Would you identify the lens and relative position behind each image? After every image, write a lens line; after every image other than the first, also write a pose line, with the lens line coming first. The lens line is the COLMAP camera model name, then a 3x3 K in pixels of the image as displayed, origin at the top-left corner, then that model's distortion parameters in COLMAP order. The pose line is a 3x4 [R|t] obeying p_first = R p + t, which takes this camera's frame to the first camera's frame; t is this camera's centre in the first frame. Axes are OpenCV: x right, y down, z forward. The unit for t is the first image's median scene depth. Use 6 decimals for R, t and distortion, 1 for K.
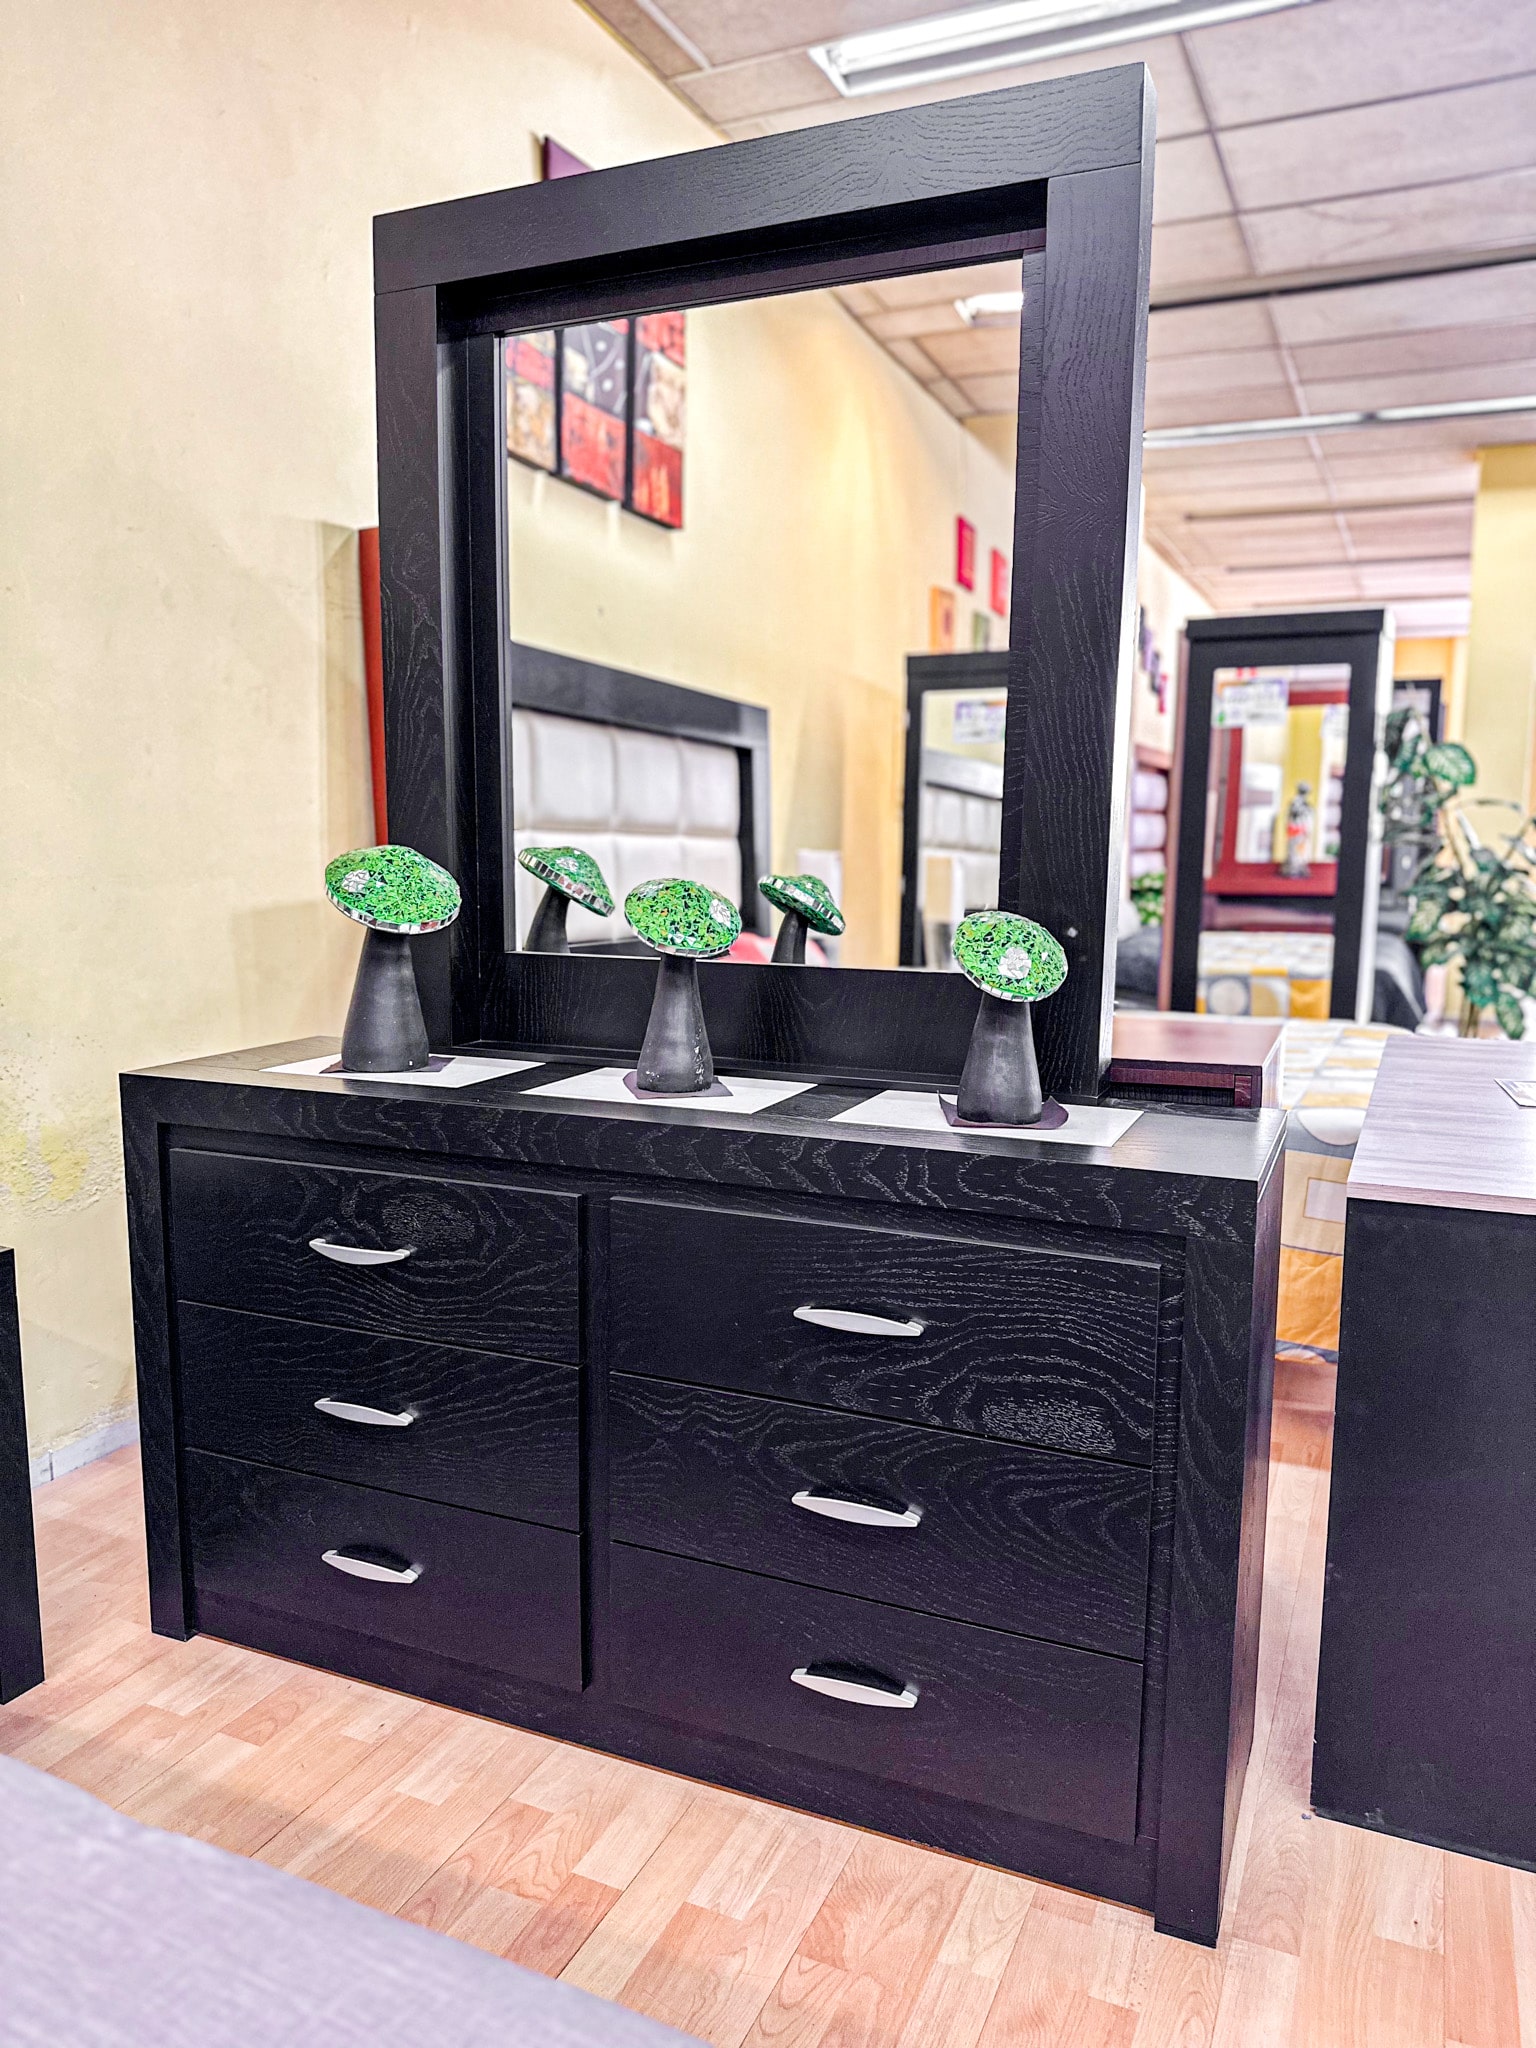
lens RADIAL K [[1435.4, 0, 777.6], [0, 1435.4, 1038.2], [0, 0, 1]] dist [0.037739, -0.050202]
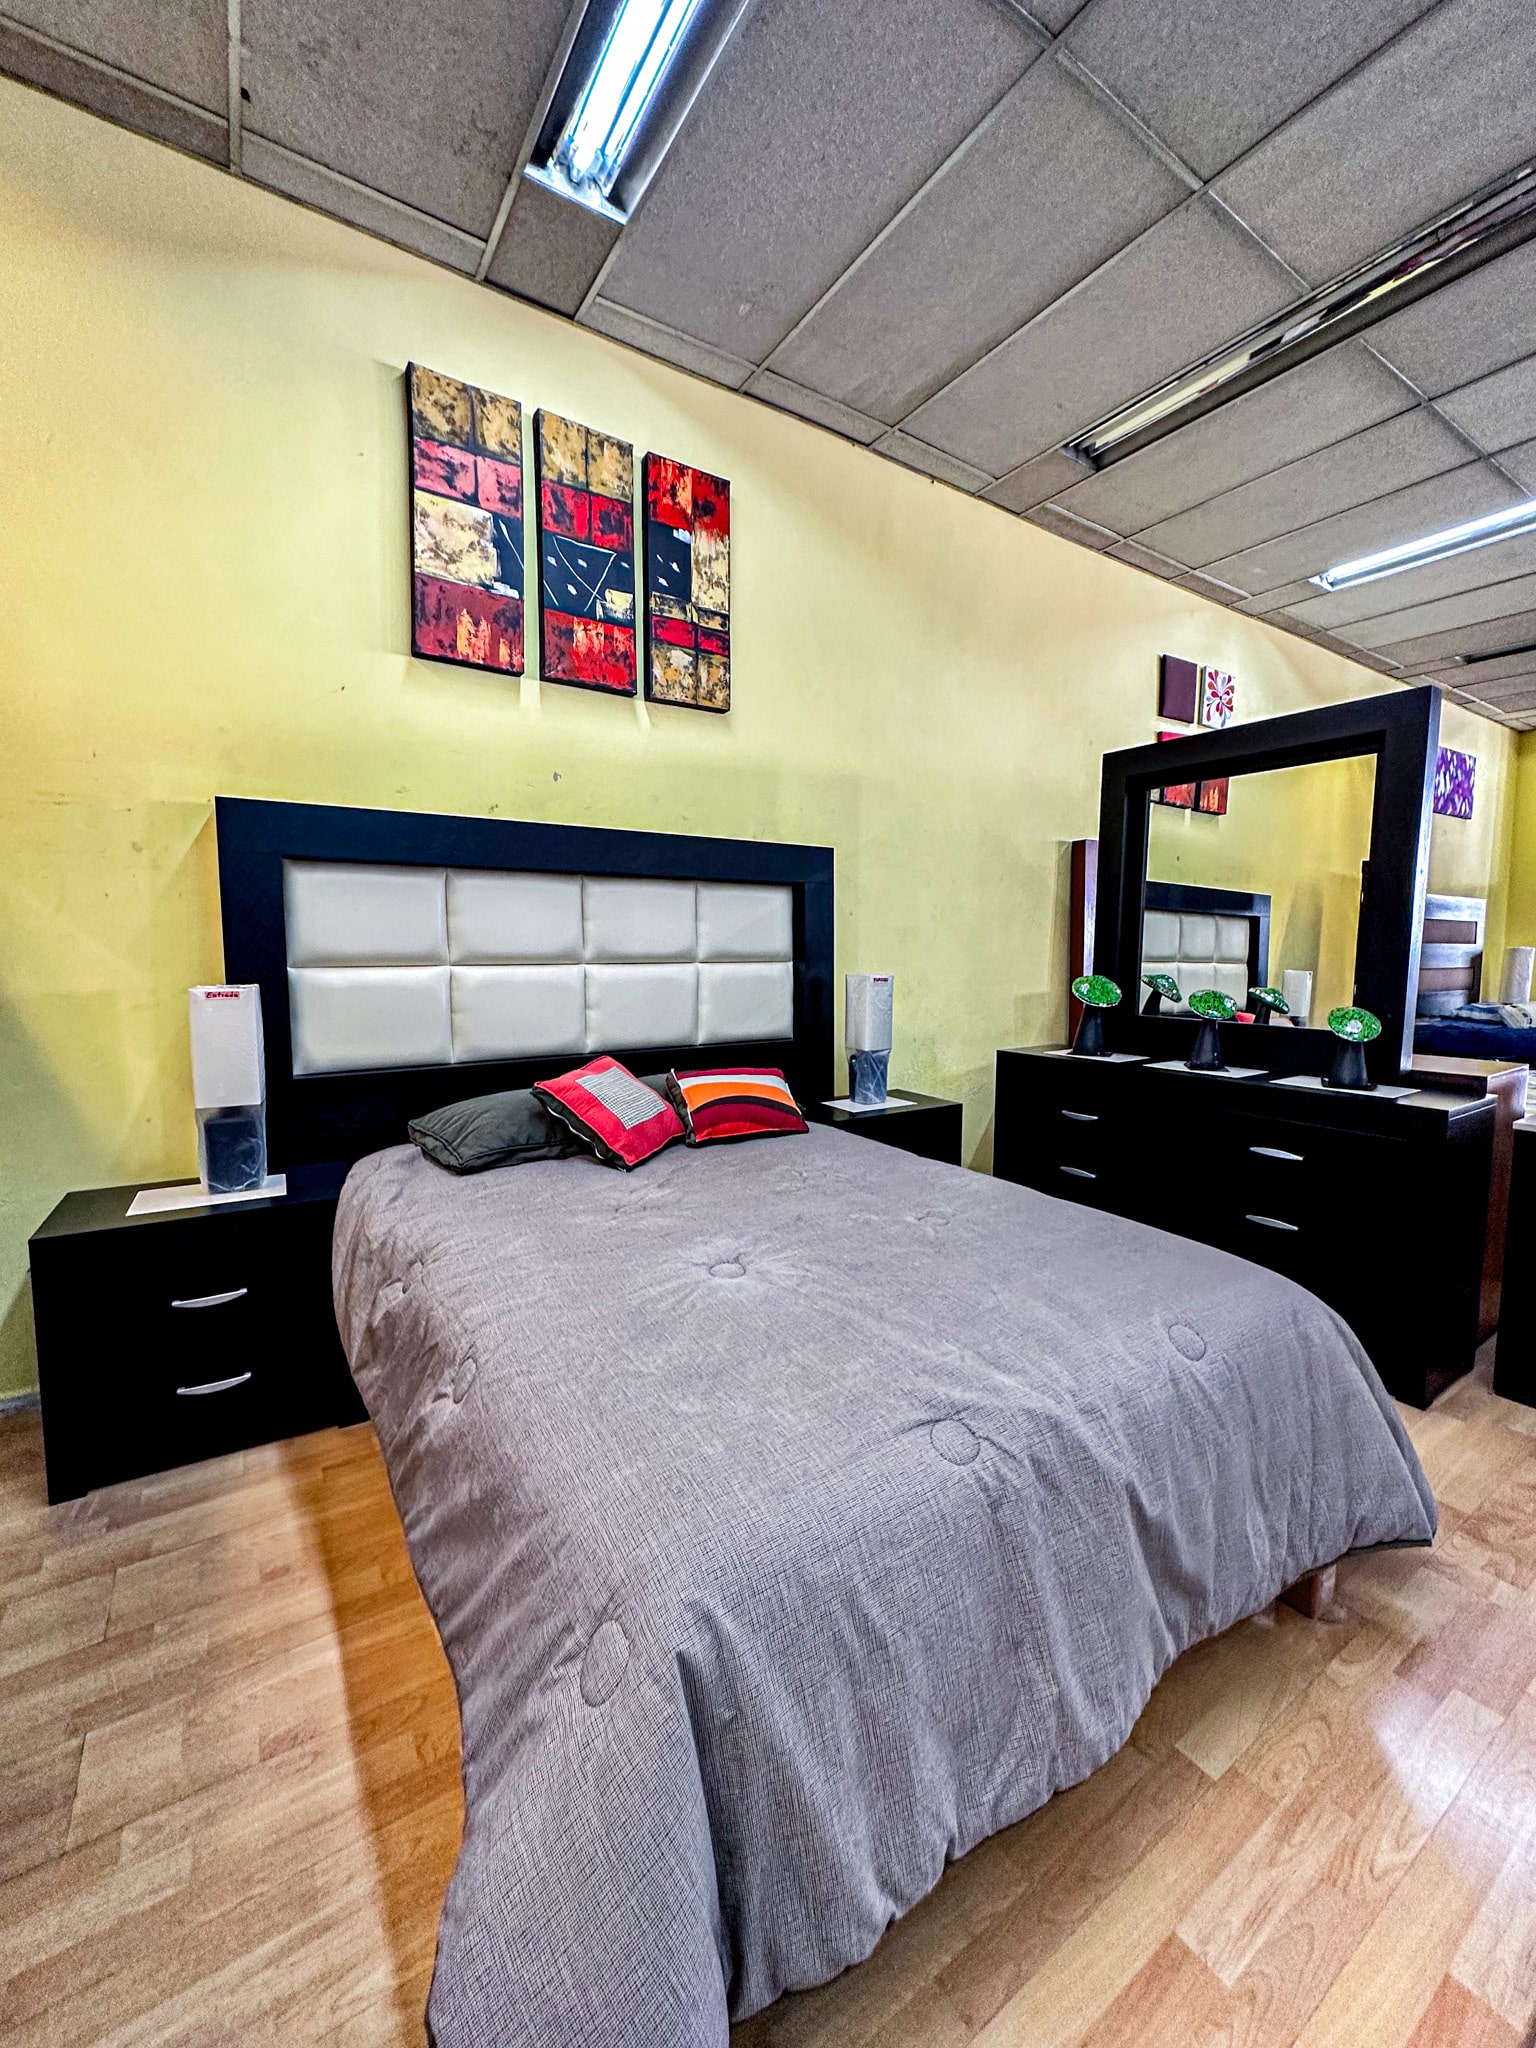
lens RADIAL K [[824.1, 0, 768.0], [0, 824.1, 1024.0], [0, 0, 1]] dist [0.002955, 0.000259]
pose [[0.845382, 0.046320, -0.532150, 0.043334], [-0.072762, 0.996933, -0.028815, 0.045660], [0.529183, 0.063080, 0.846159, -0.588820]]
